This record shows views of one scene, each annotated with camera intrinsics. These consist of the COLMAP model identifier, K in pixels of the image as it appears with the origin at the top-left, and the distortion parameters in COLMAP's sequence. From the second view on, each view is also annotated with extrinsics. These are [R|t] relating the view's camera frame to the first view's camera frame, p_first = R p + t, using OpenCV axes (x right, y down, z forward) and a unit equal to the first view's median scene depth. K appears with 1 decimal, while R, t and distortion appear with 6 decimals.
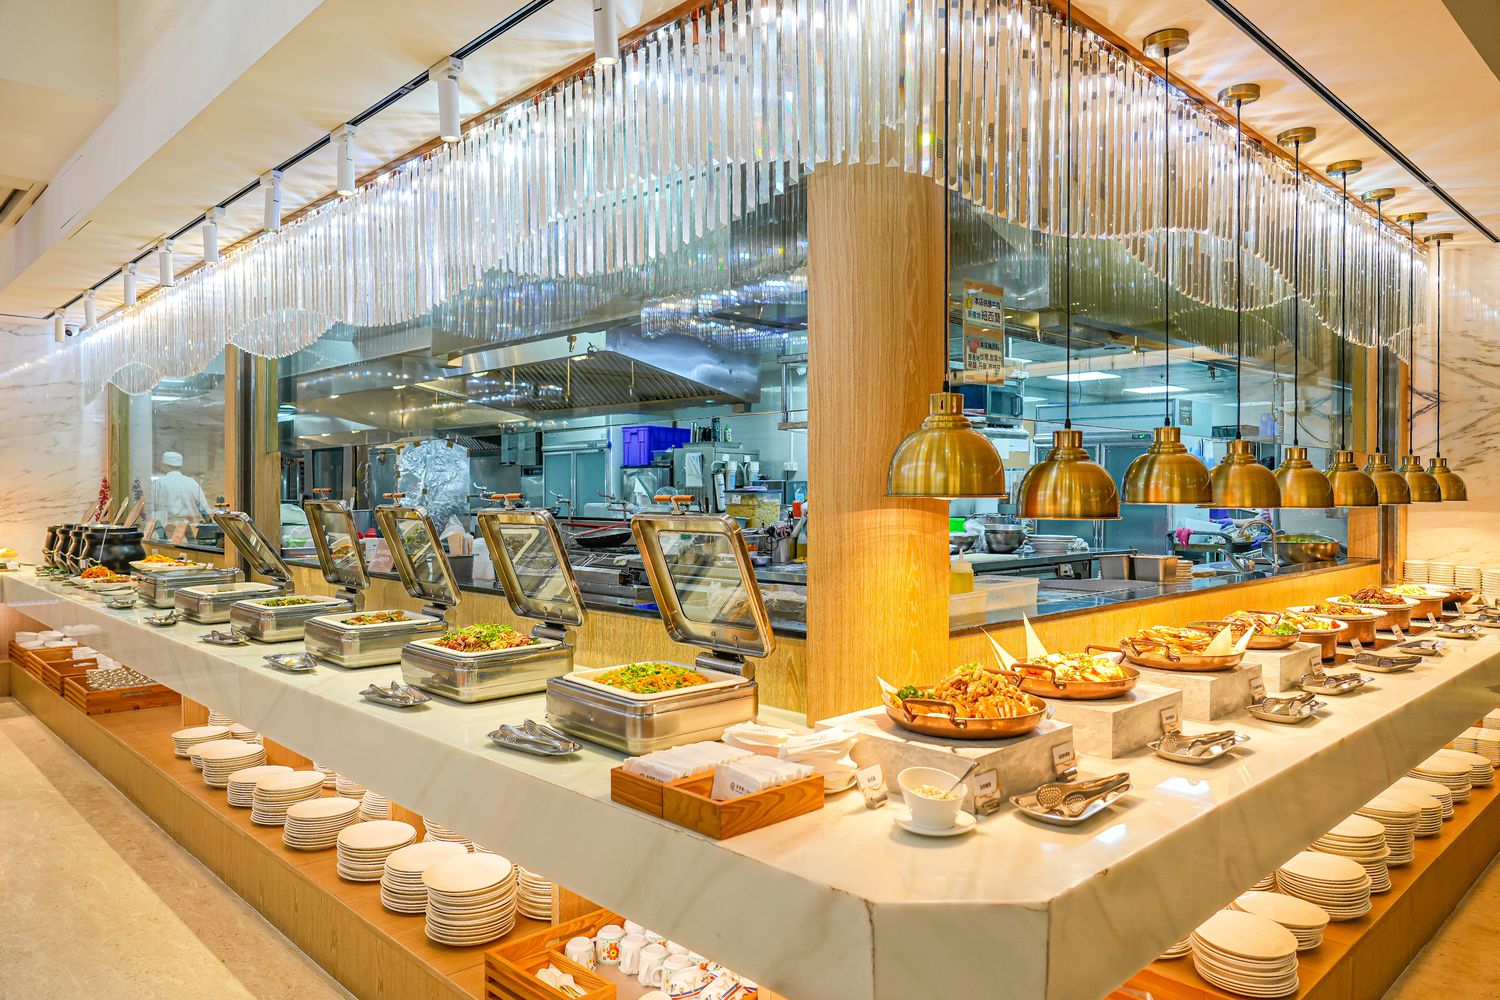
lens RADIAL K [[1001.0, 0, 731.7], [0, 1001.0, 505.3], [0, 0, 1]] dist [-0.008419, -0.005786]
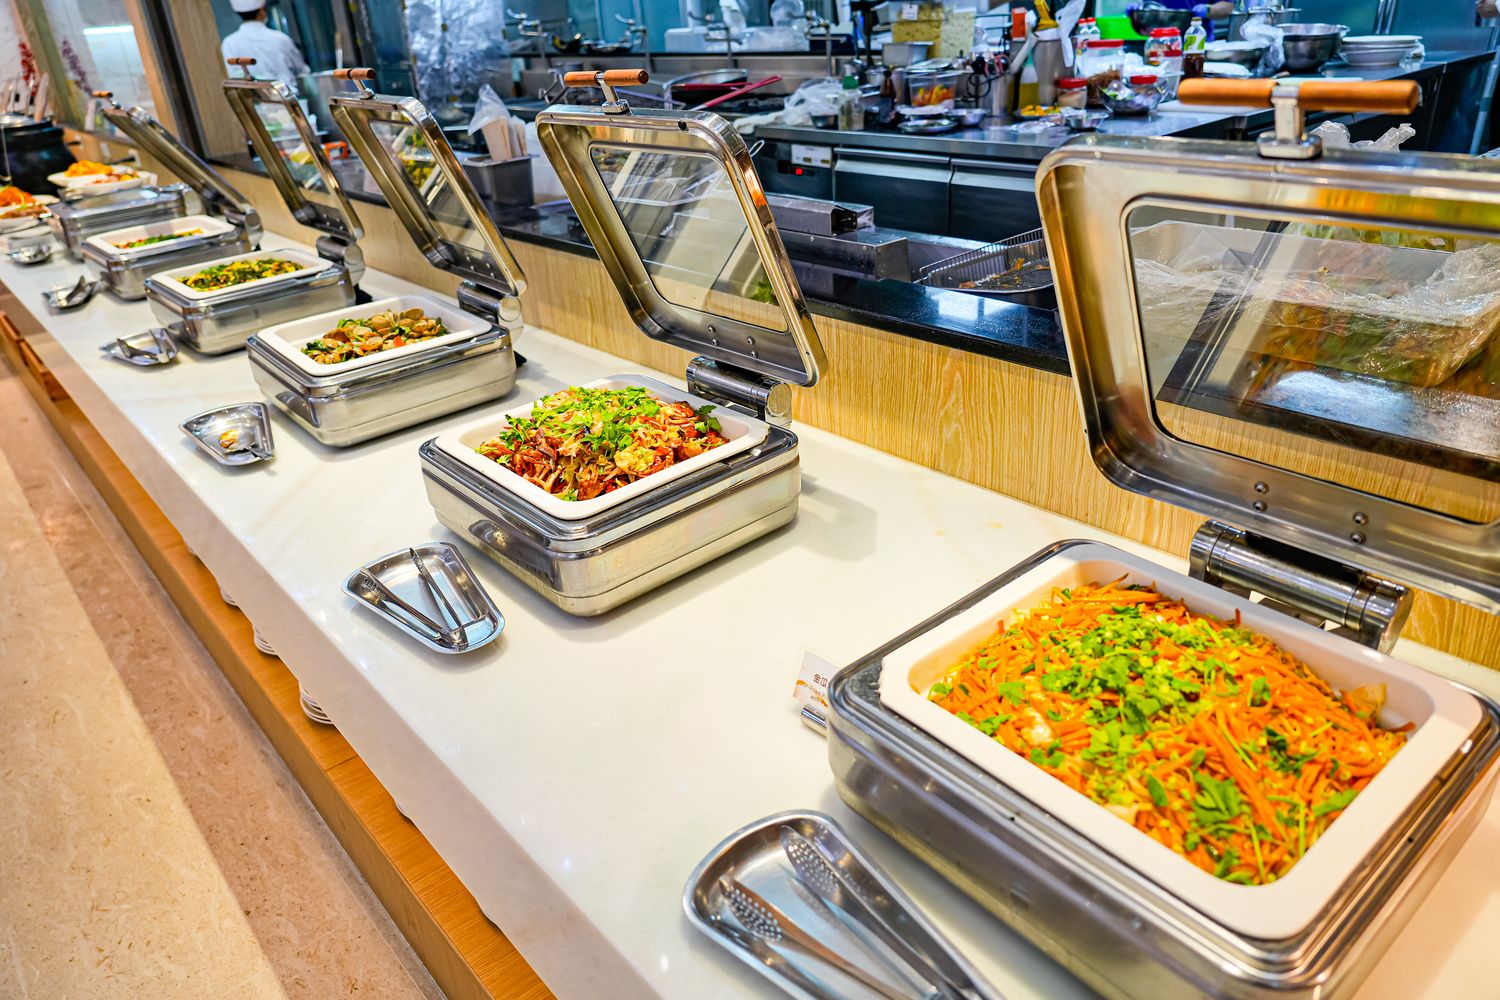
lens RADIAL K [[1001.0, 0, 731.7], [0, 1001.0, 505.3], [0, 0, 1]] dist [-0.008419, -0.005786]
pose [[0.996397, -0.035153, -0.077189, -0.102886], [0.065824, 0.894416, 0.442366, -0.019427], [0.053489, -0.445853, 0.893507, 0.392362]]
